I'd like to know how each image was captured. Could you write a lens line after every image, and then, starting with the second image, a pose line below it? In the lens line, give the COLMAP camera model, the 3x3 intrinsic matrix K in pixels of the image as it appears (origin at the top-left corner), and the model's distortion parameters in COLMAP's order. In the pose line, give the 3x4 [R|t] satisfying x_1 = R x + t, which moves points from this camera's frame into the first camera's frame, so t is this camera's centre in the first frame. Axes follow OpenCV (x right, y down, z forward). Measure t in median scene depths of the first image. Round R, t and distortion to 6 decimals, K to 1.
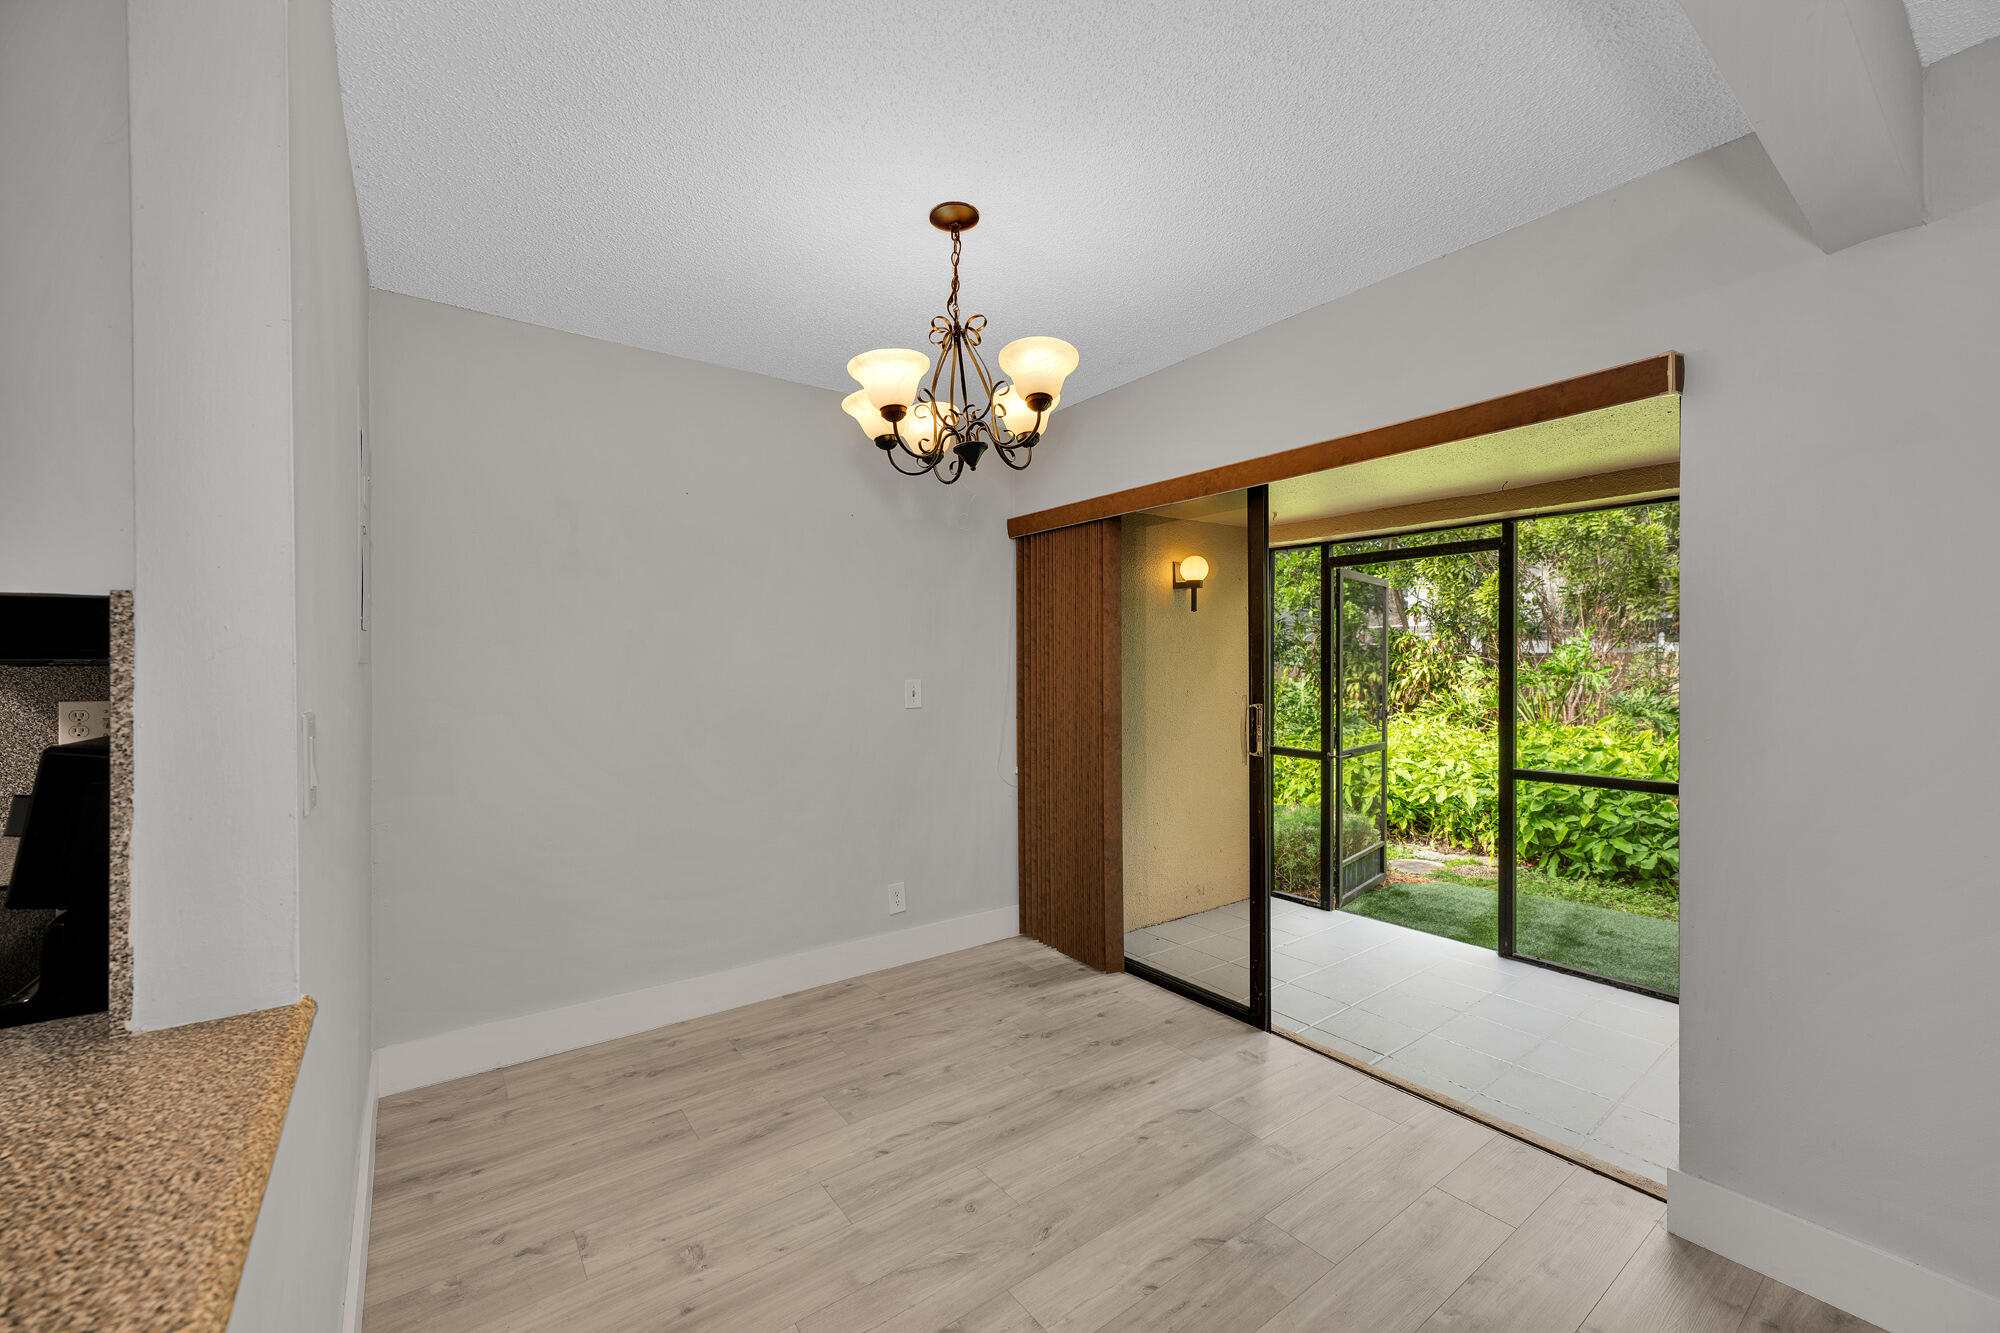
lens RADIAL K [[790.1, 0, 1001.4], [0, 790.1, 662.7], [0, 0, 1]] dist [0.004103, -0.000199]
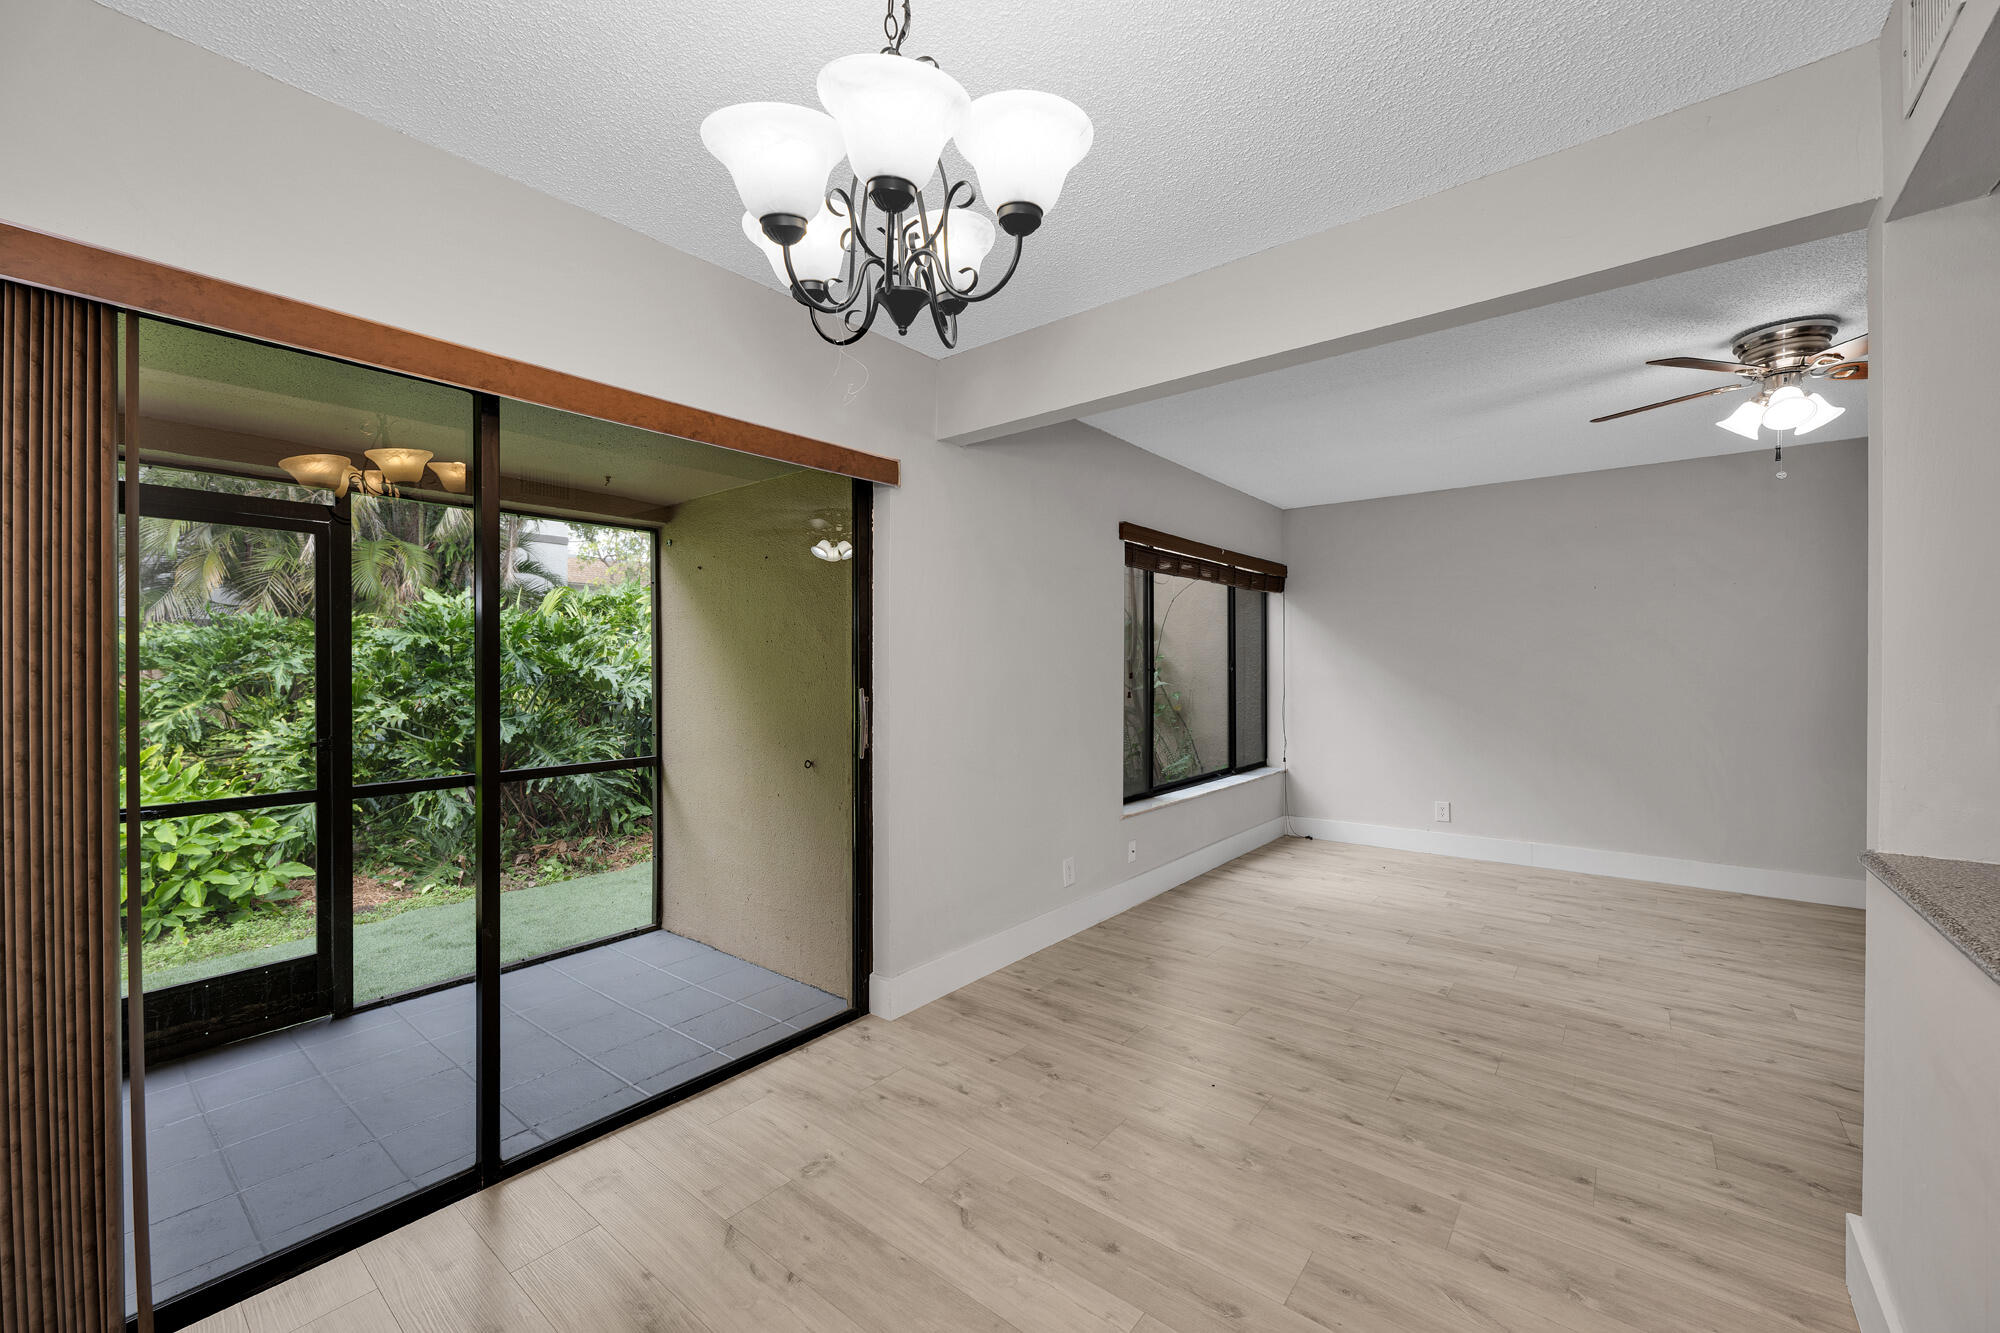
lens RADIAL K [[790.1, 0, 999.0], [0, 790.1, 673.5], [0, 0, 1]] dist [0.004103, -0.000199]
pose [[-0.253686, -0.005774, 0.967269, -0.495852], [0.001643, 0.999978, 0.006400, 0.018340], [-0.967285, 0.003213, -0.253671, 0.829842]]
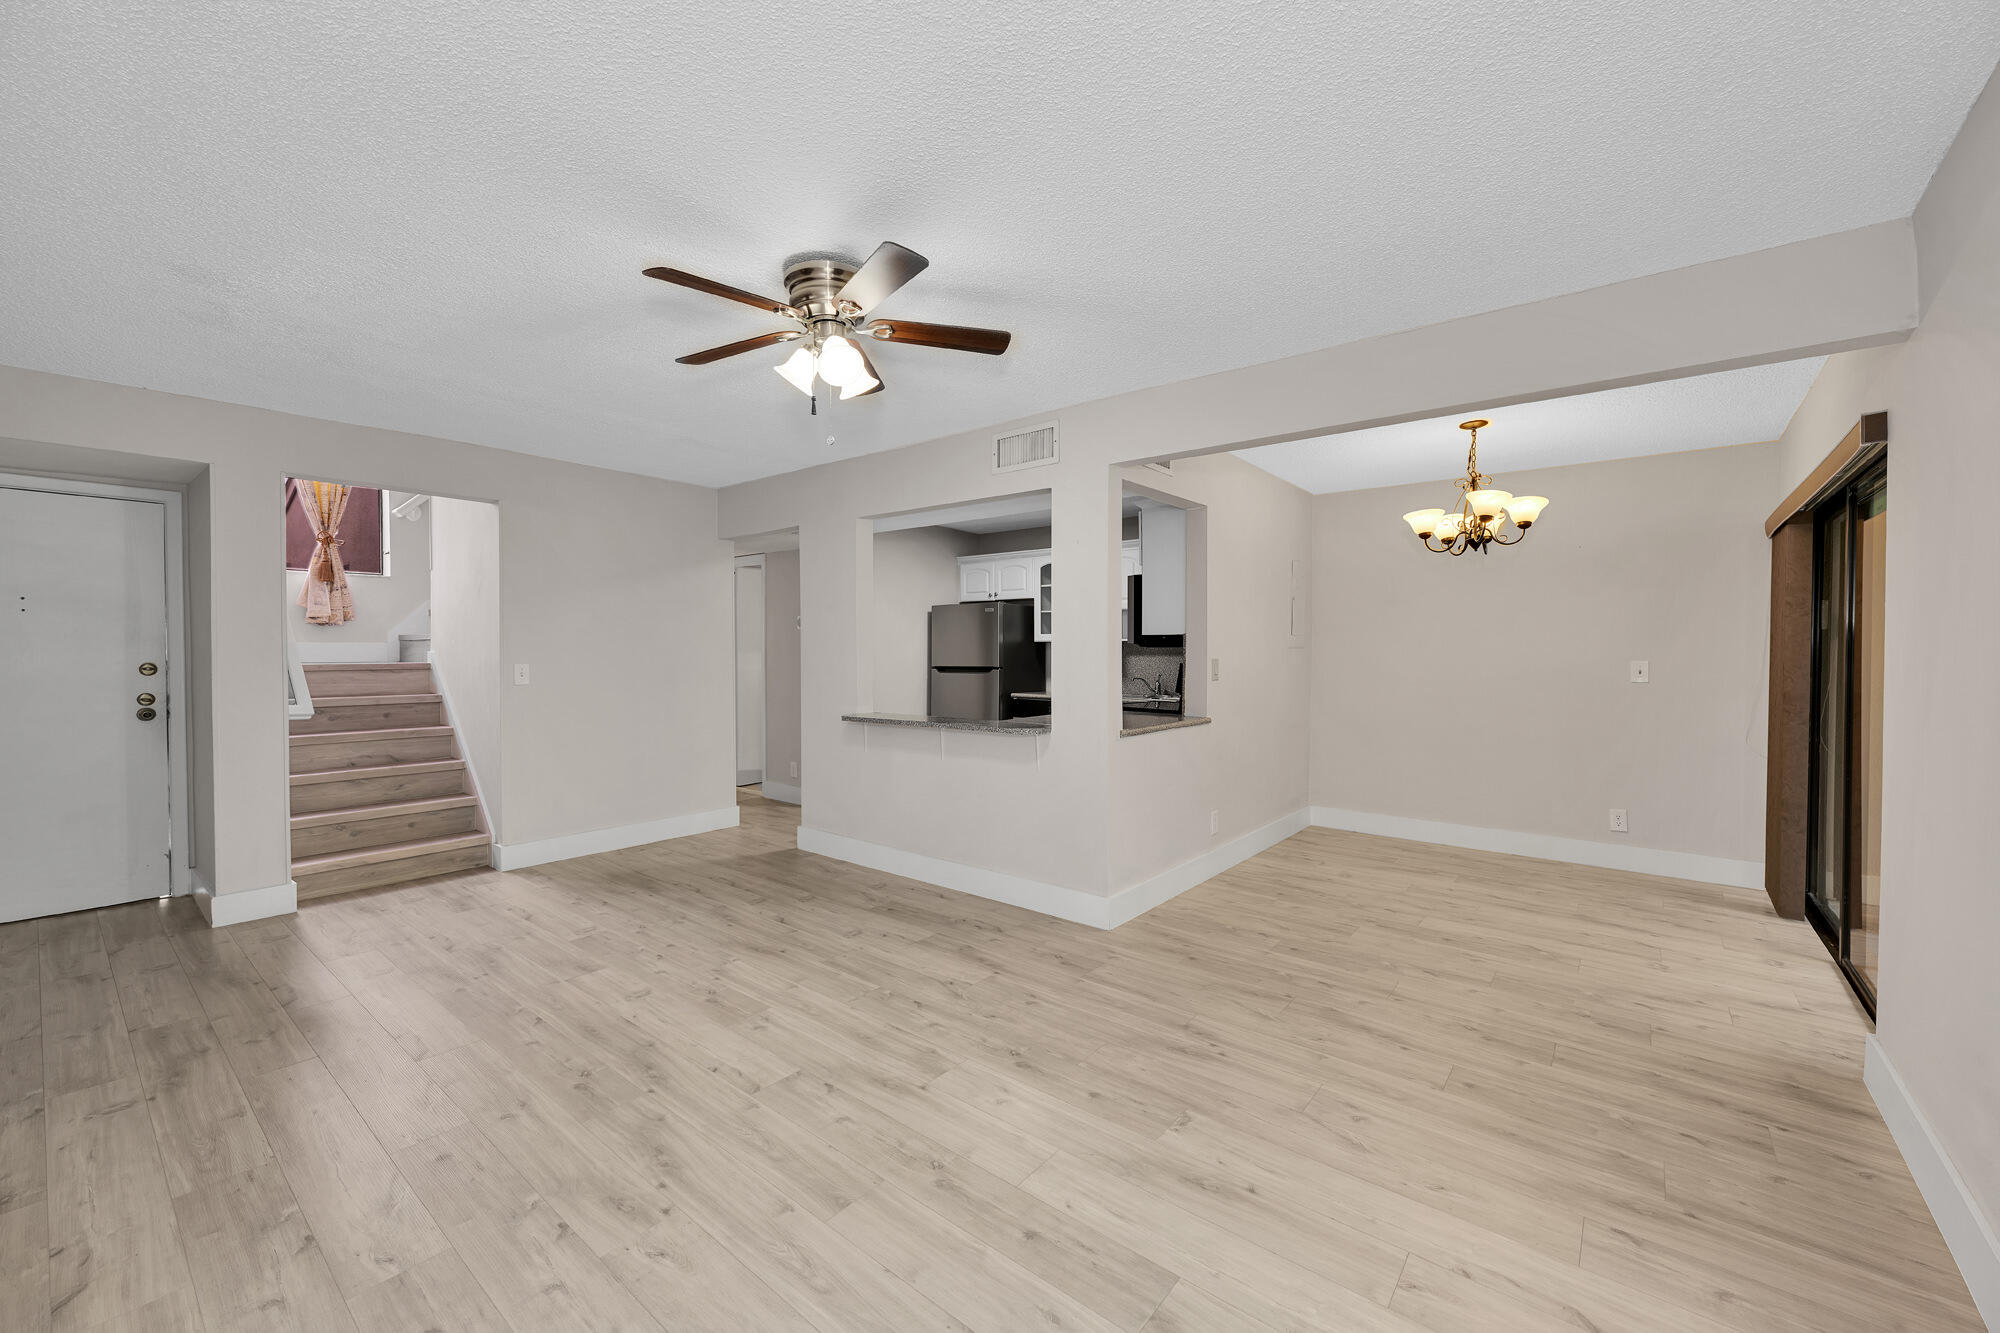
lens RADIAL K [[790.1, 0, 986.1], [0, 790.1, 667.0], [0, 0, 1]] dist [0.004103, -0.000199]
pose [[0.238610, 0.025910, -0.970770, 1.232075], [-0.002590, 0.999657, 0.026045, -0.000665], [0.971112, -0.003701, 0.238596, -0.516178]]
